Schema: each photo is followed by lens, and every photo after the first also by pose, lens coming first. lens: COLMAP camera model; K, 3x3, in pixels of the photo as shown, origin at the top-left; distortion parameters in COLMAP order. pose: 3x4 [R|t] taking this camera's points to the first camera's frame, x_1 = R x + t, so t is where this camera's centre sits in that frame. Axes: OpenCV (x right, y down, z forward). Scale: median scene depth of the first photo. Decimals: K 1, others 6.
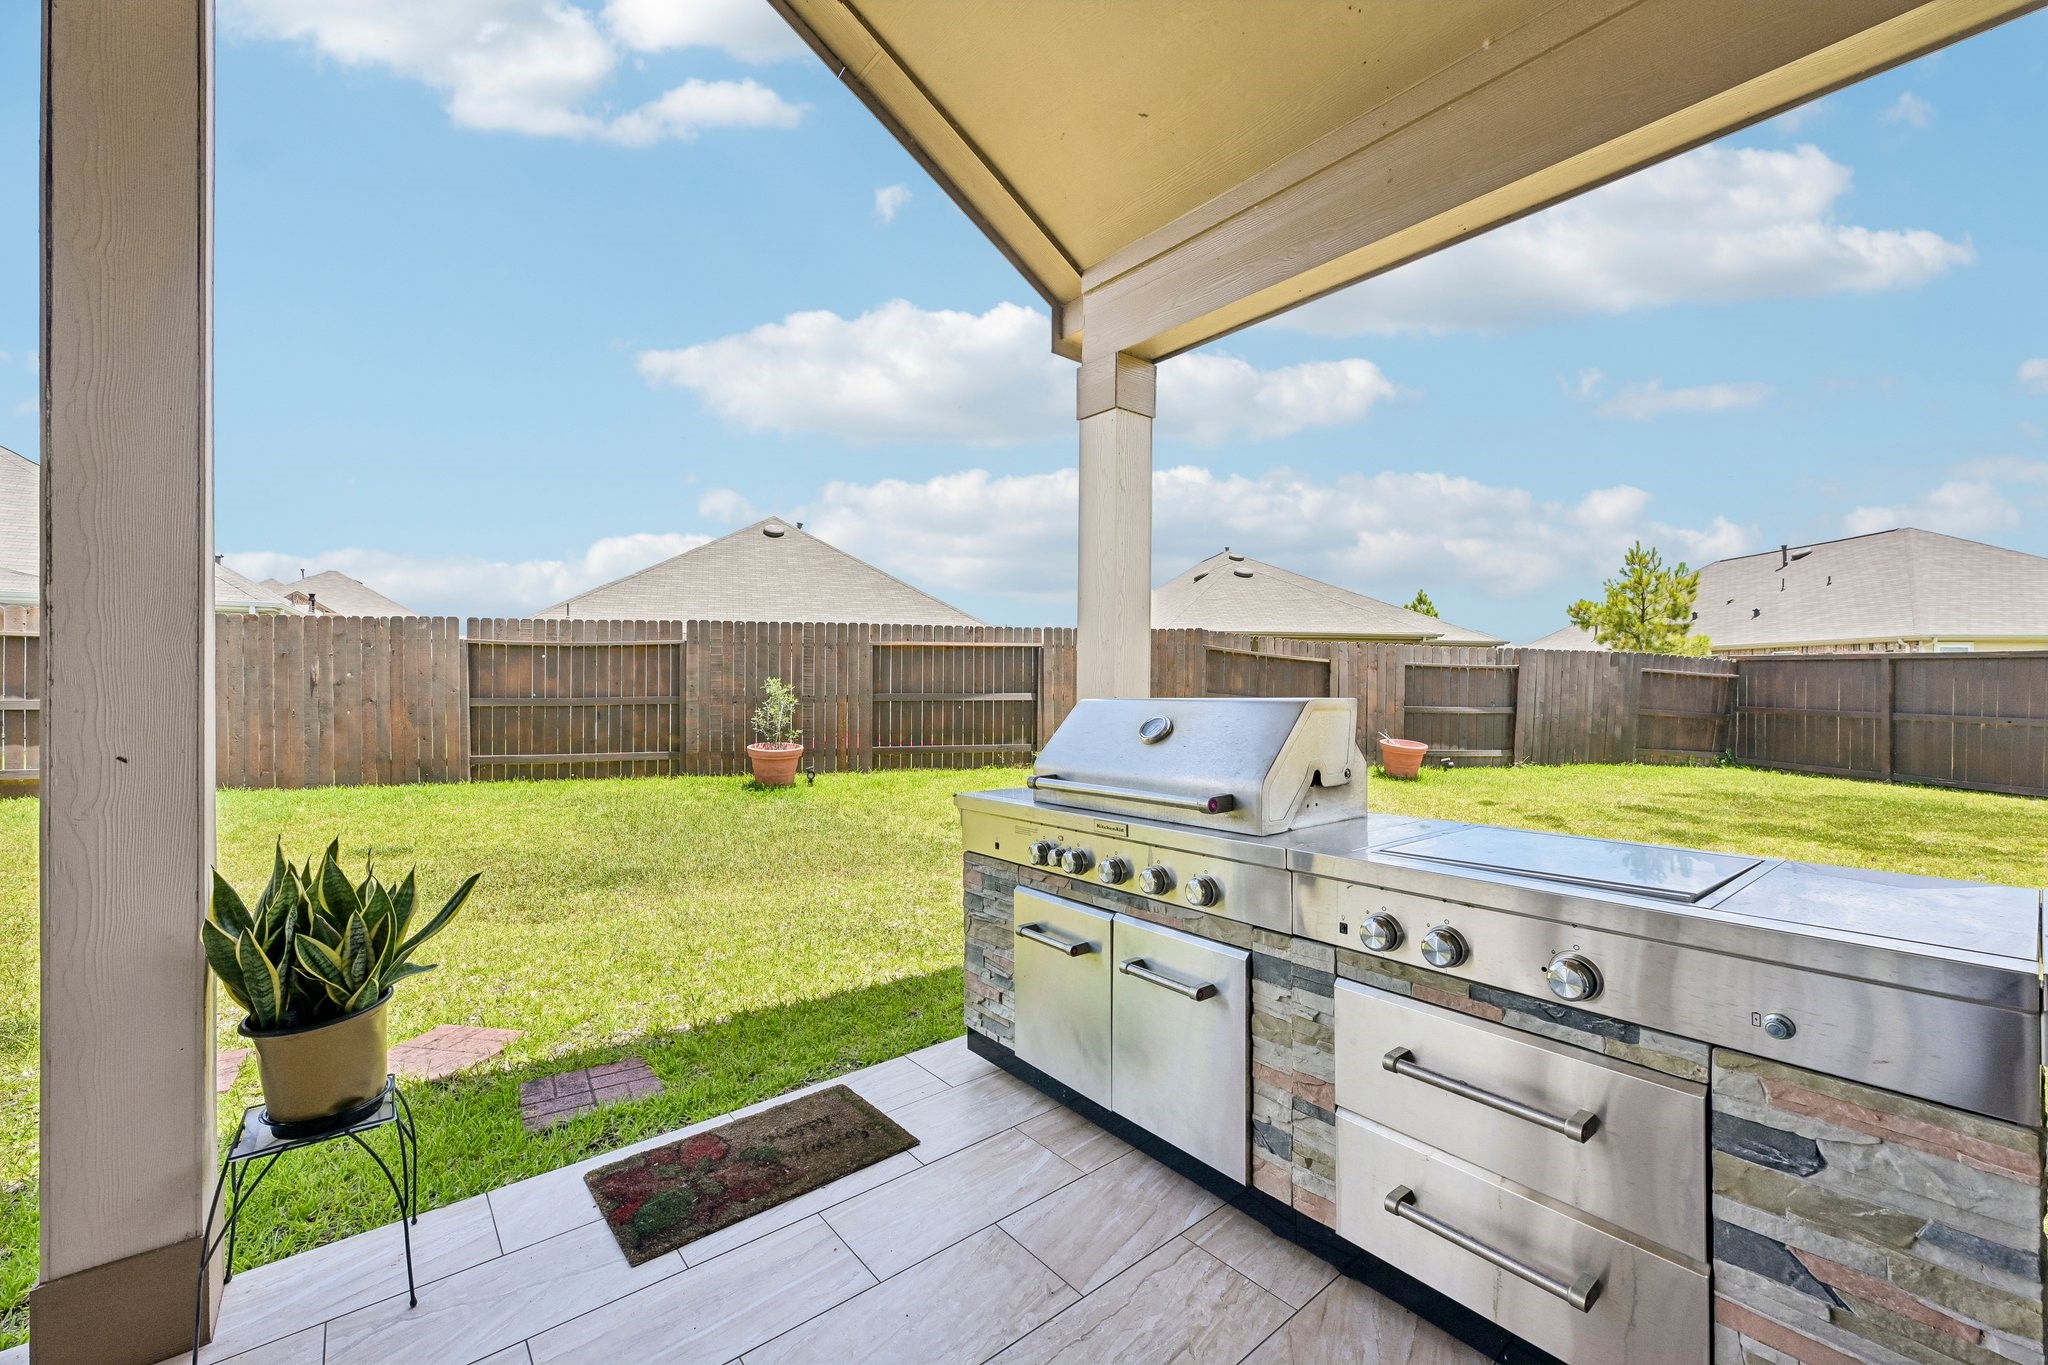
lens RADIAL K [[810.8, 0, 1020.7], [0, 810.8, 680.2], [0, 0, 1]] dist [-0.002697, 0.000949]
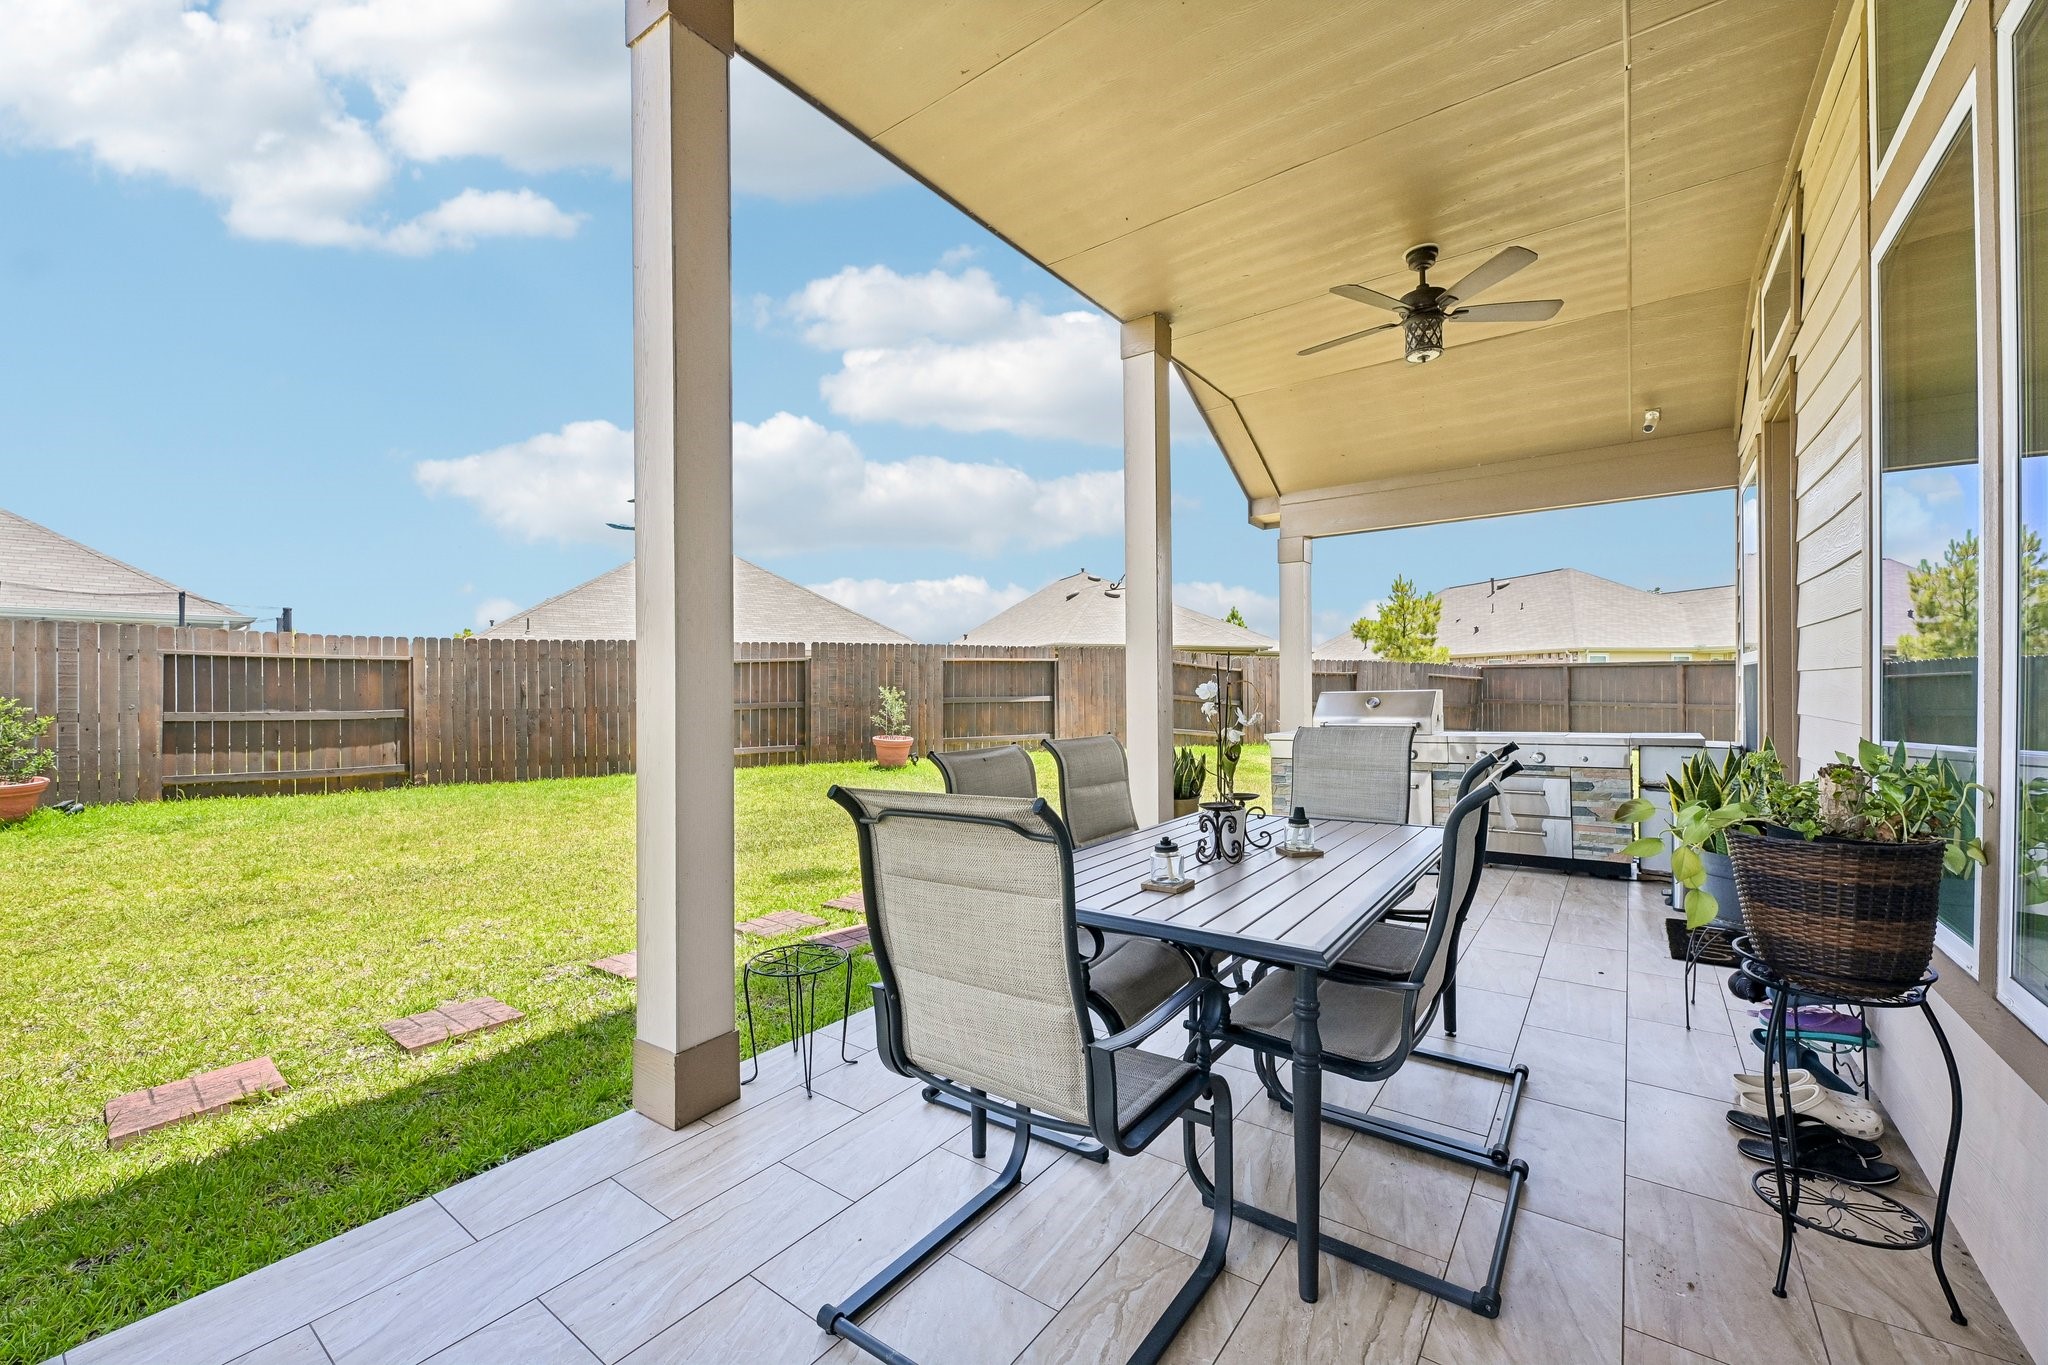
lens RADIAL K [[810.8, 0, 1020.4], [0, 810.8, 688.5], [0, 0, 1]] dist [-0.002697, 0.000949]
pose [[0.971295, -0.011867, 0.237584, -0.444669], [0.011377, 0.999929, 0.003432, -0.001632], [-0.237608, -0.000630, 0.971361, -0.367563]]
